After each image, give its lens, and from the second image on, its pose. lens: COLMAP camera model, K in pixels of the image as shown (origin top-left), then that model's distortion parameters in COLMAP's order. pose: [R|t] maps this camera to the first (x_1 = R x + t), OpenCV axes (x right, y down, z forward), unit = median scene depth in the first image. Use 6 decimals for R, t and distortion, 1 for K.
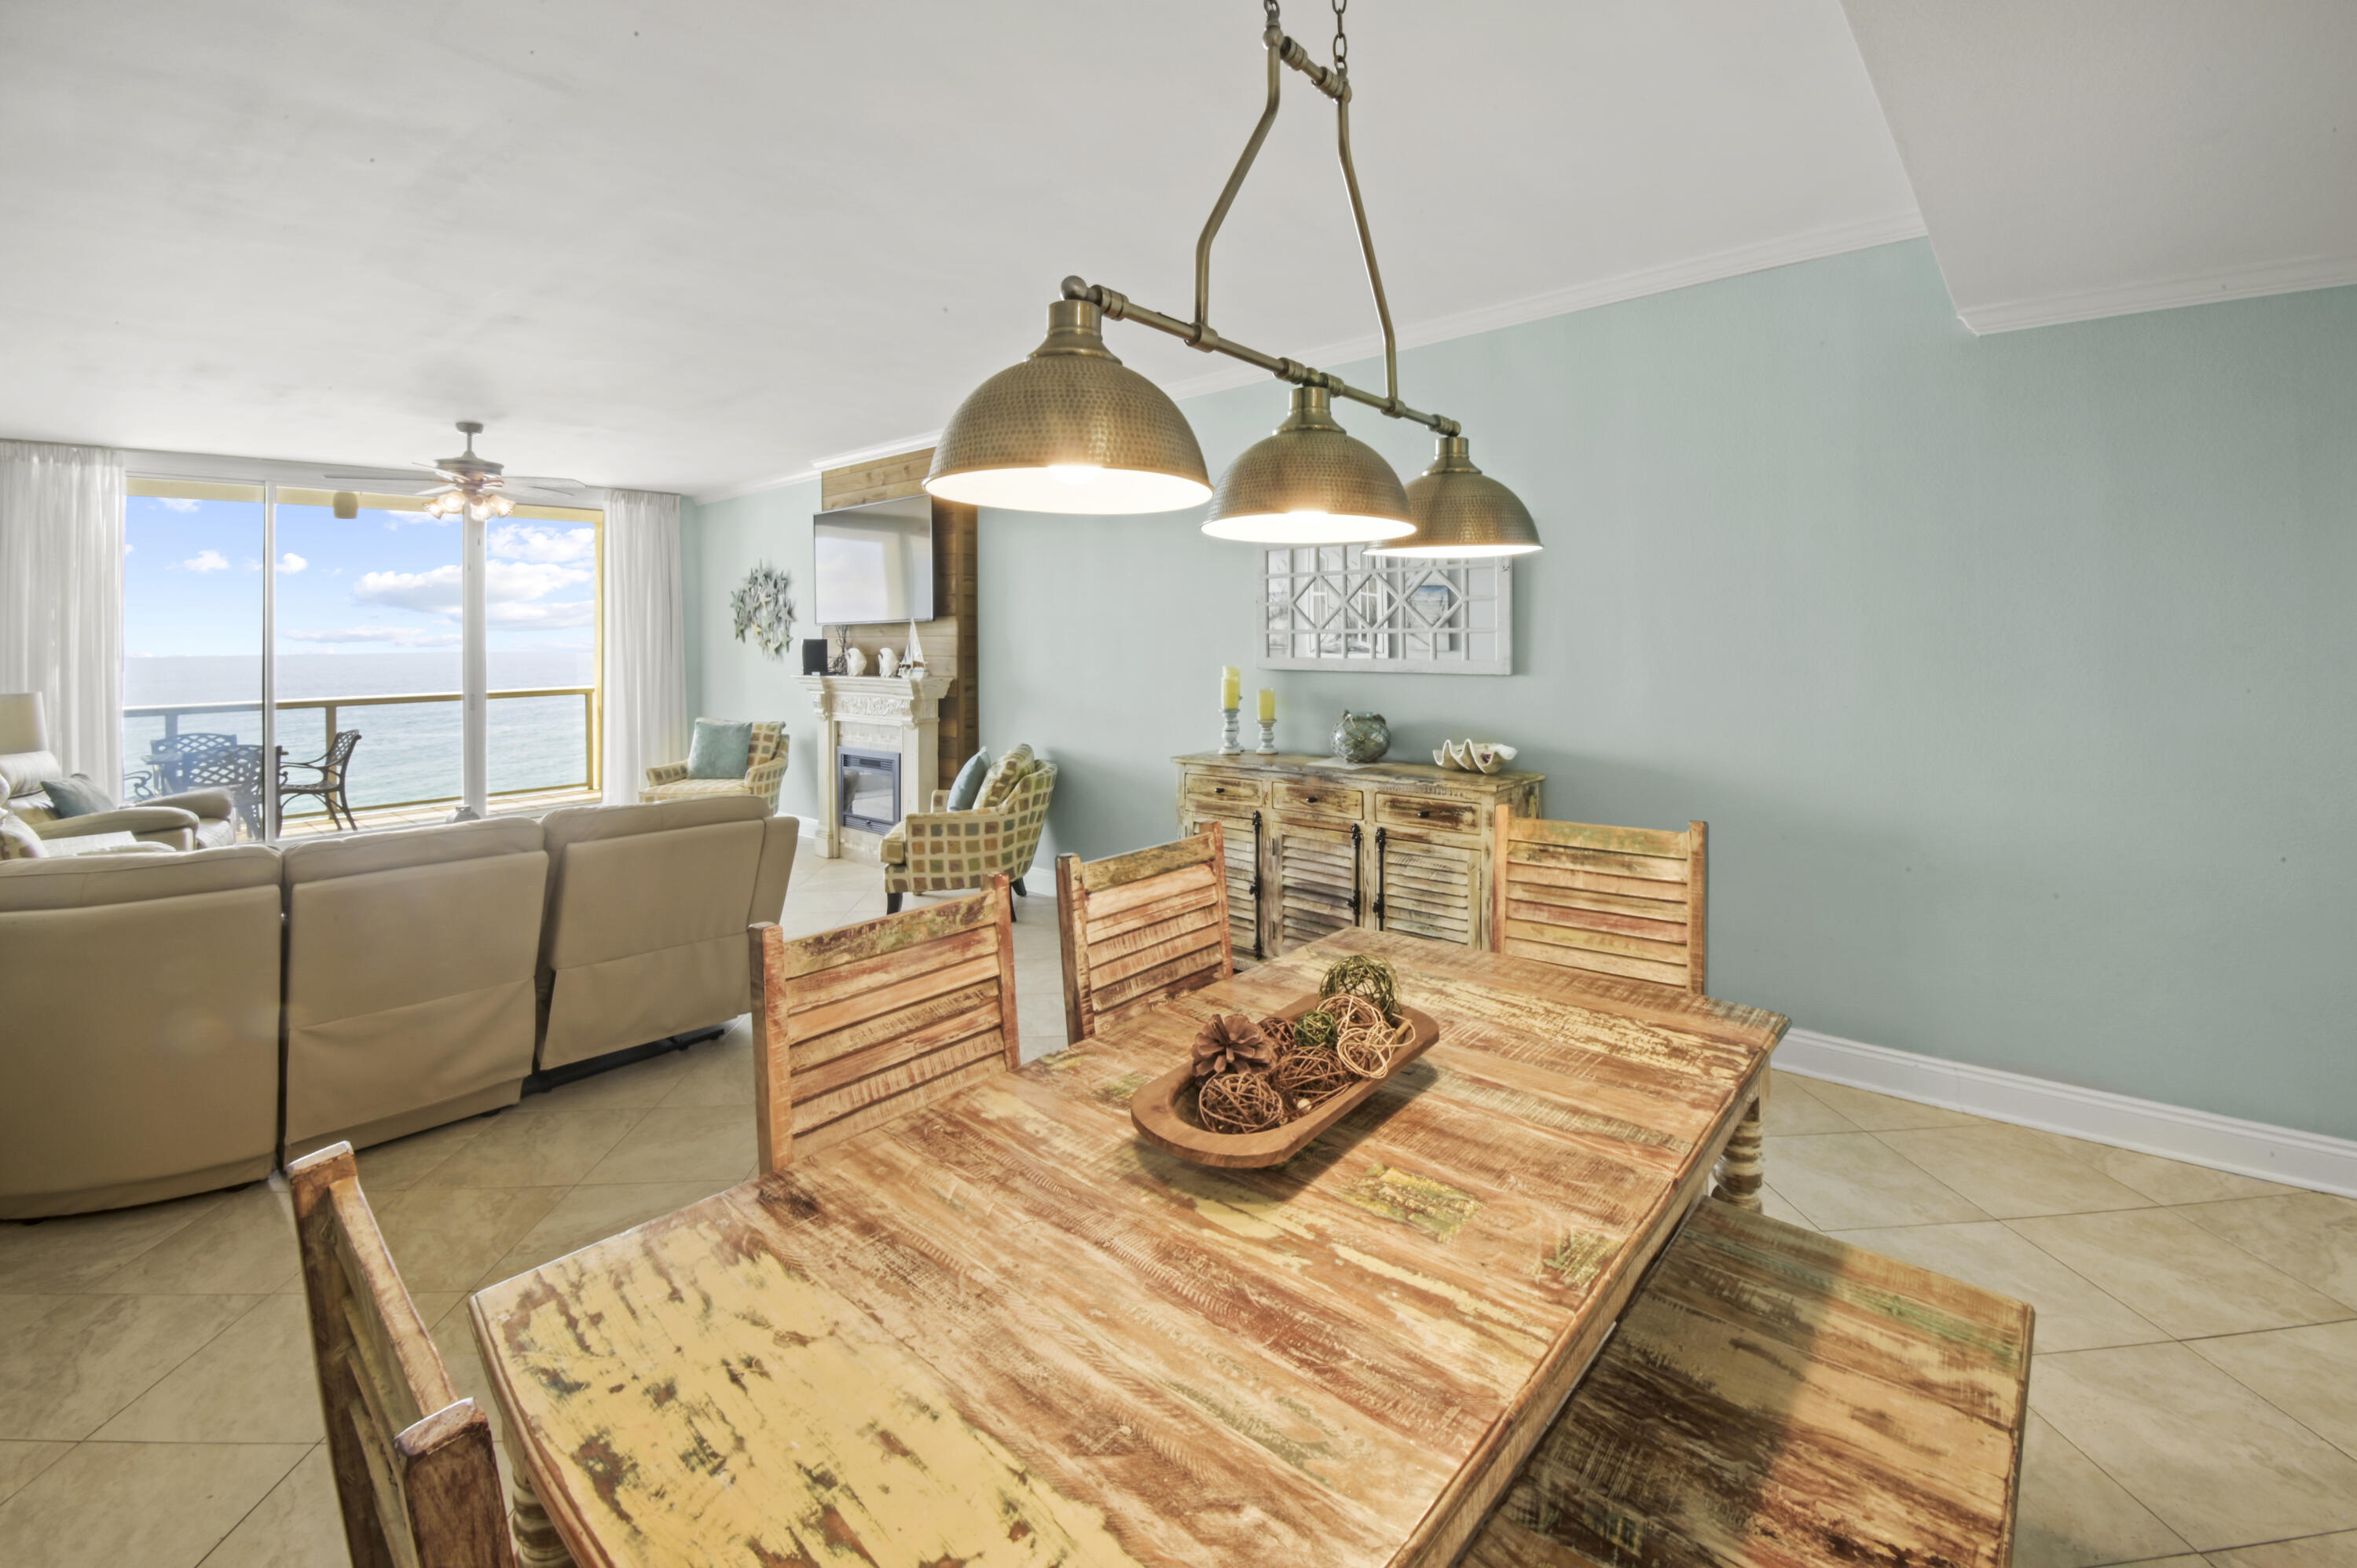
lens RADIAL K [[1045.0, 0, 1128.0], [0, 1045.0, 610.4], [0, 0, 1]] dist [-0.014999, -0.000745]
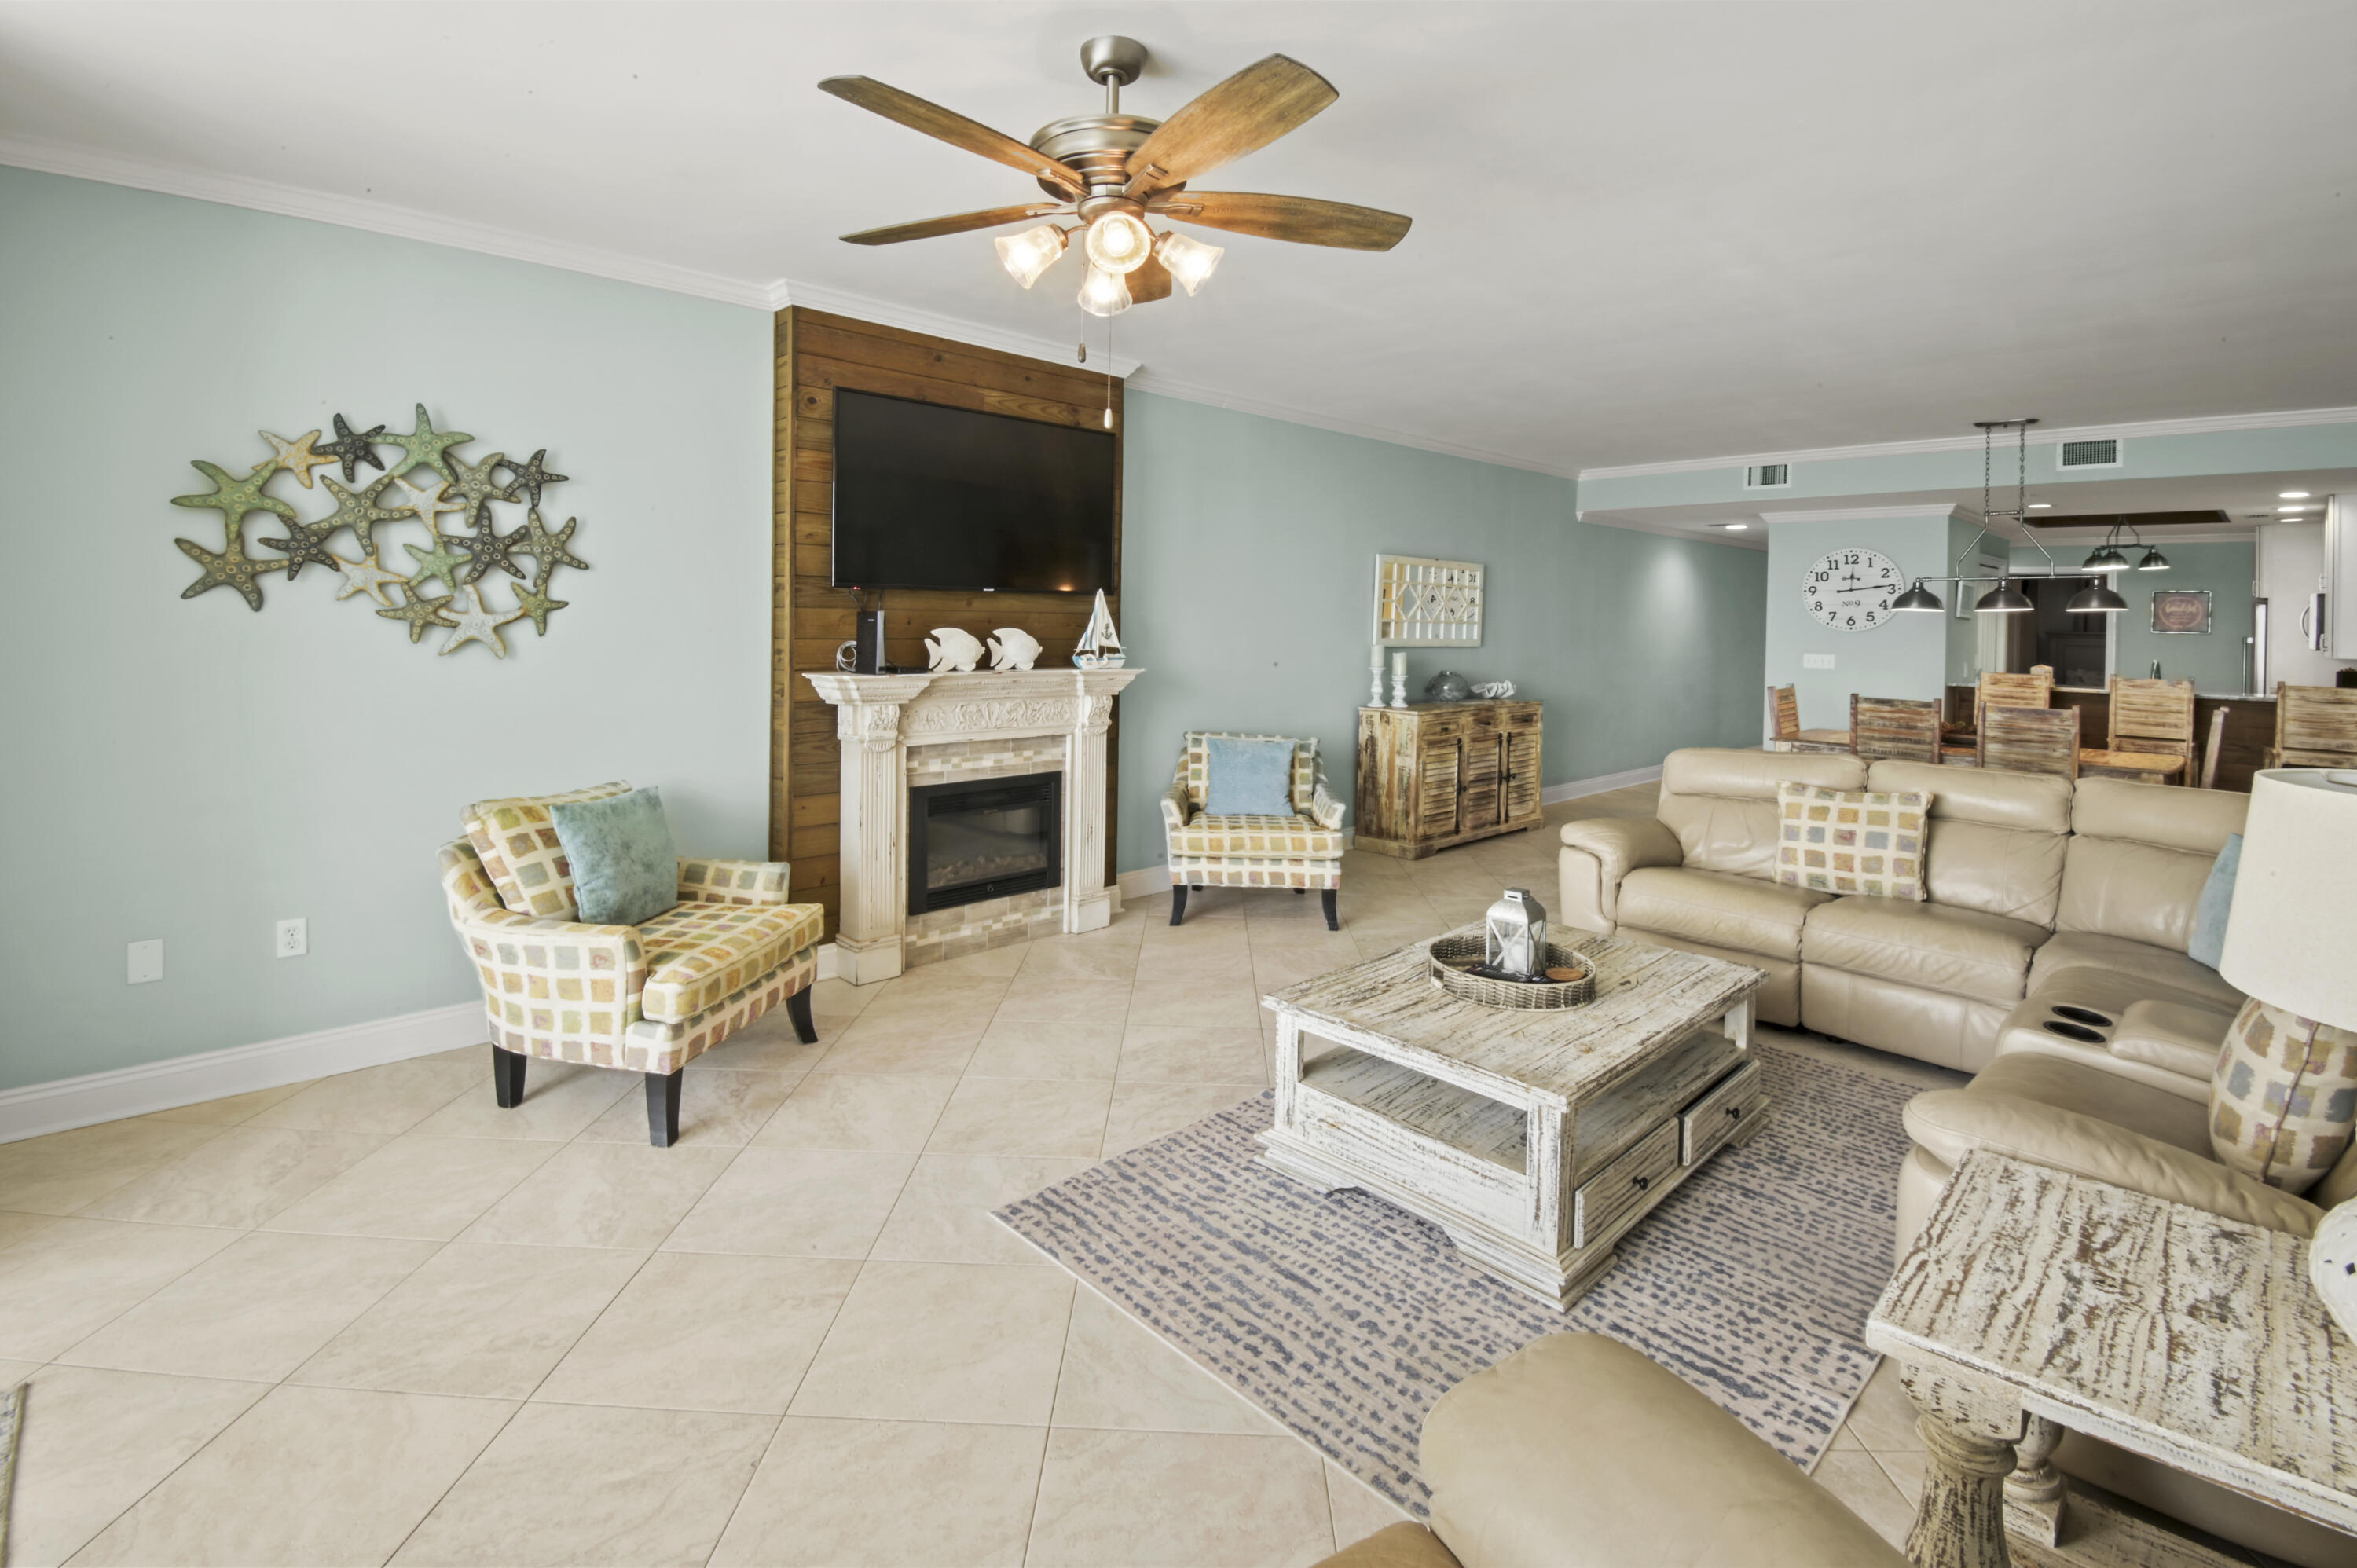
lens RADIAL K [[1061.2, 0, 1089.0], [0, 1061.2, 630.5], [0, 0, 1]] dist [-0.001818, -0.012005]
pose [[0.093149, 0.006873, 0.995628, -1.489902], [-0.037897, 0.999276, -0.003353, 0.060692], [-0.994931, -0.037419, 0.093342, 1.411450]]
